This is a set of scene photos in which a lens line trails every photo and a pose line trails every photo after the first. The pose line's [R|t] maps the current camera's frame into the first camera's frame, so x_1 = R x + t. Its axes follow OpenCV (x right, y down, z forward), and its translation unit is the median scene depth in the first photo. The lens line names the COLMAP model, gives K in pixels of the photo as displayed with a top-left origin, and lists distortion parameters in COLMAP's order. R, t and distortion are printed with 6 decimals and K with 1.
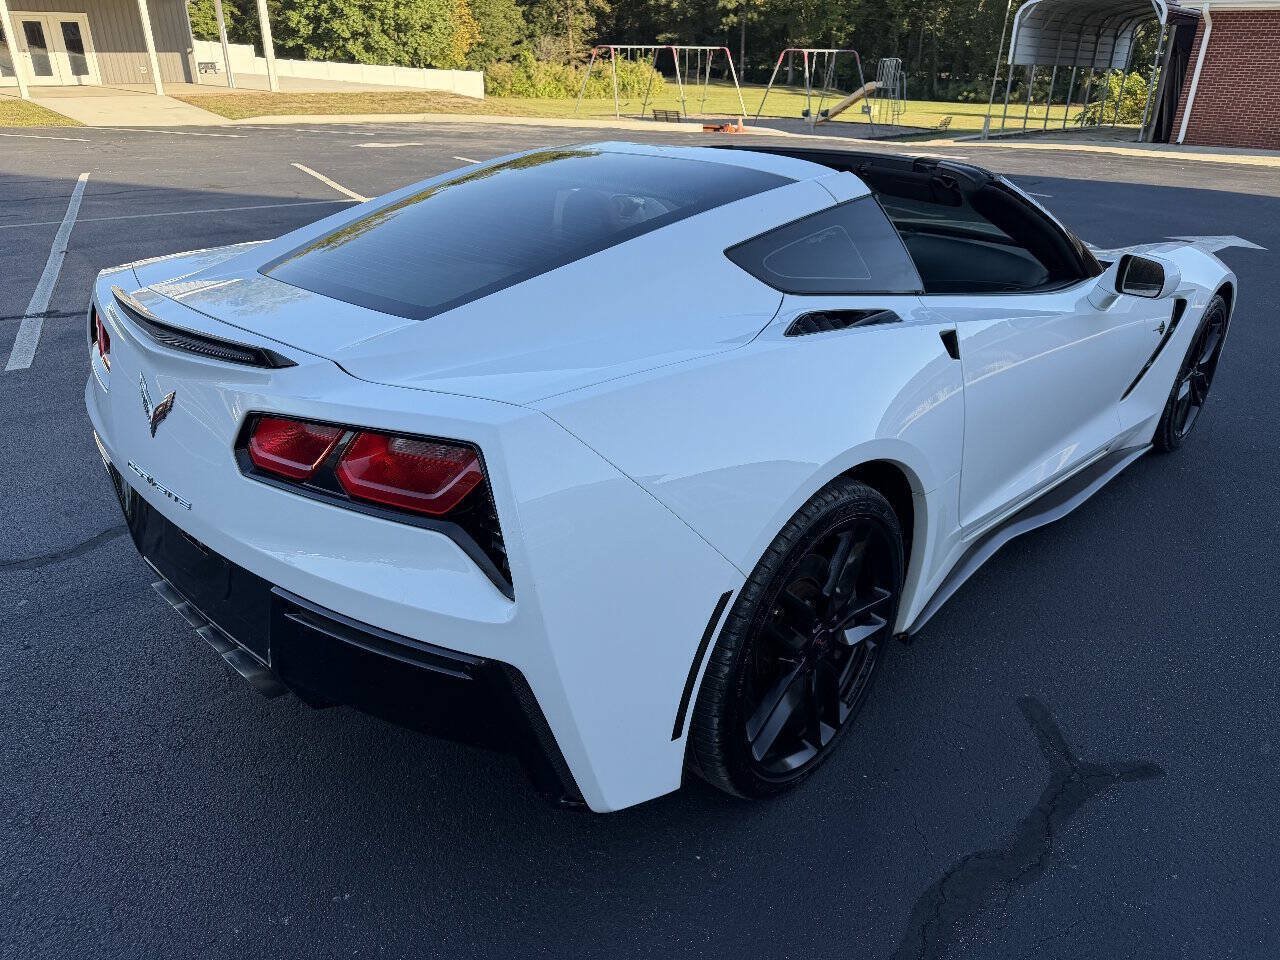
lens RADIAL K [[907.7, 0, 640.8], [0, 907.7, 484.2], [0, 0, 1]] dist [0.013504, -0.015914]
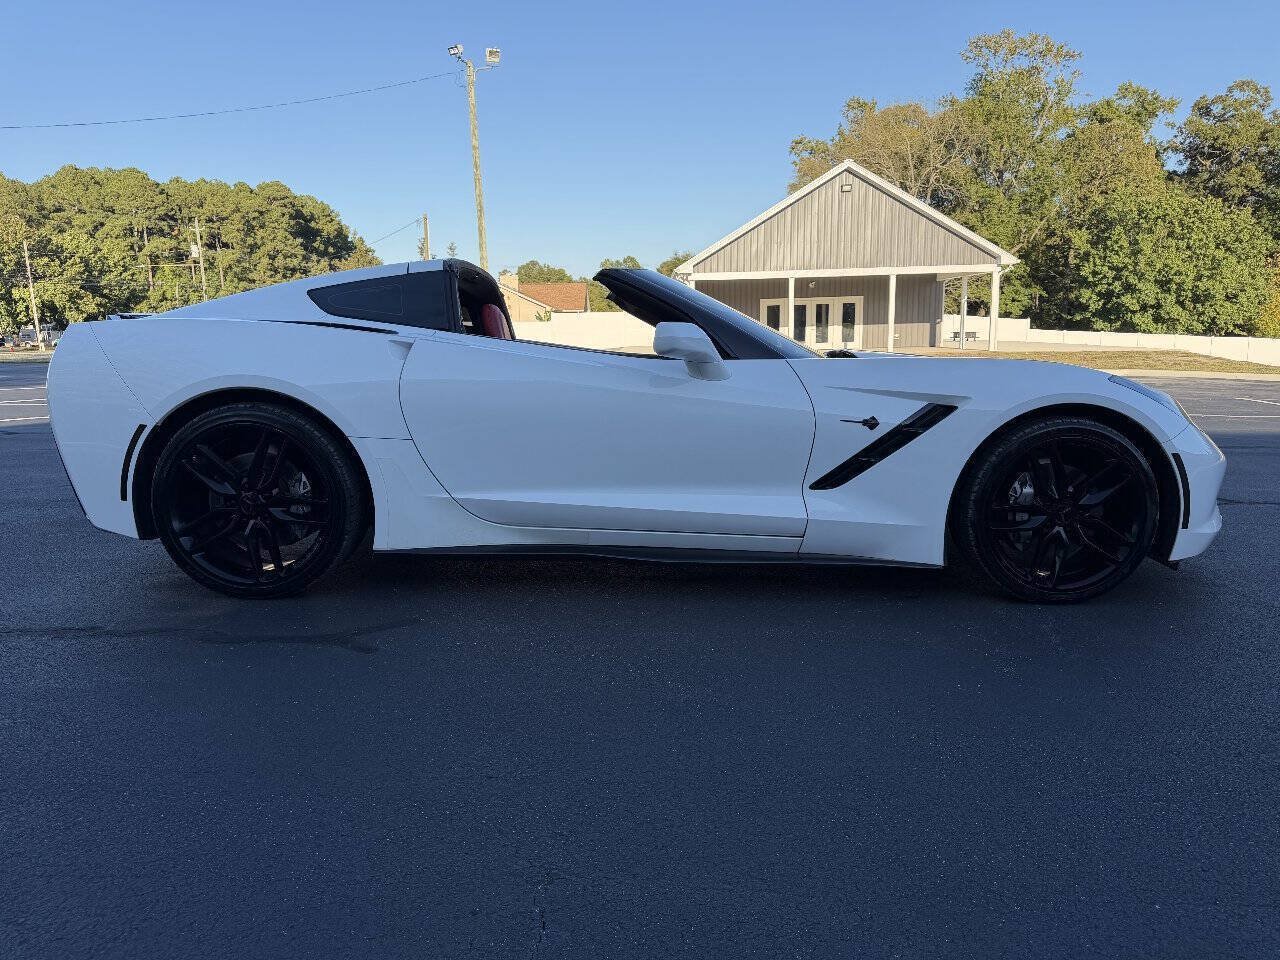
lens RADIAL K [[907.7, 0, 629.5], [0, 907.7, 476.6], [0, 0, 1]] dist [0.013504, -0.015914]
pose [[0.664389, 0.092234, -0.741674, 0.212708], [-0.298715, 0.942419, -0.150389, 0.015666], [0.685096, 0.321466, 0.653685, 0.029524]]
